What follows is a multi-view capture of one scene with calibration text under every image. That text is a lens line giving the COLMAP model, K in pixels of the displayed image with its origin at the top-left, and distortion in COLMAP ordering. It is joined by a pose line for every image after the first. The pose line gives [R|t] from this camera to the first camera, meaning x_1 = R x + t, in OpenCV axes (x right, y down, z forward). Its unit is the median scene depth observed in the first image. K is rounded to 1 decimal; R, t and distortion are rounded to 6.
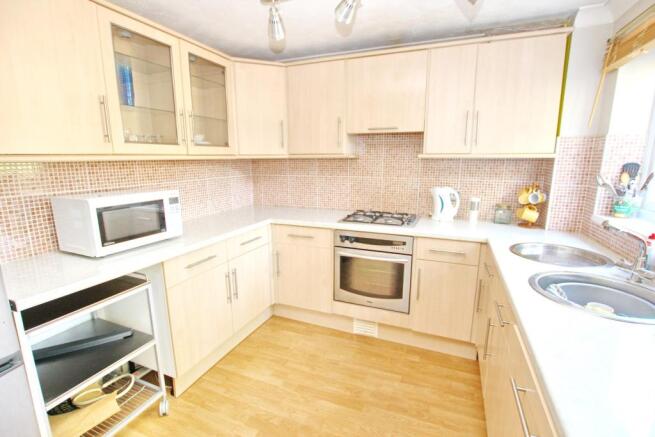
lens RADIAL K [[302.8, 0, 327.5], [0, 302.8, 218.5], [0, 0, 1]] dist [-0.024139, 0.000297]
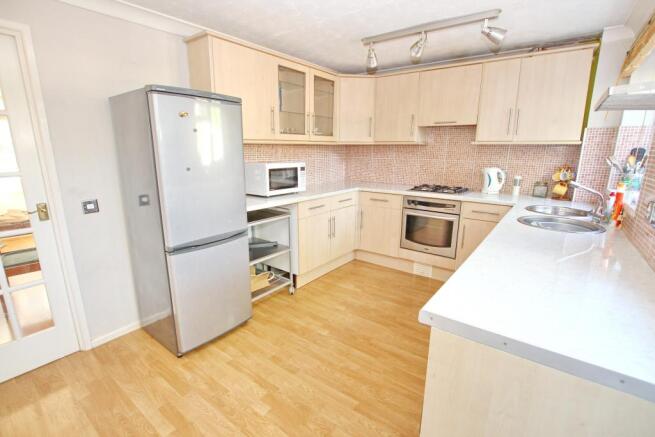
lens RADIAL K [[302.8, 0, 327.5], [0, 302.8, 218.5], [0, 0, 1]] dist [-0.024139, 0.000297]
pose [[0.965941, 0.065361, -0.250370, 0.040880], [-0.057420, 0.997592, 0.038898, 0.113975], [0.252310, -0.023197, 0.967369, -0.467083]]
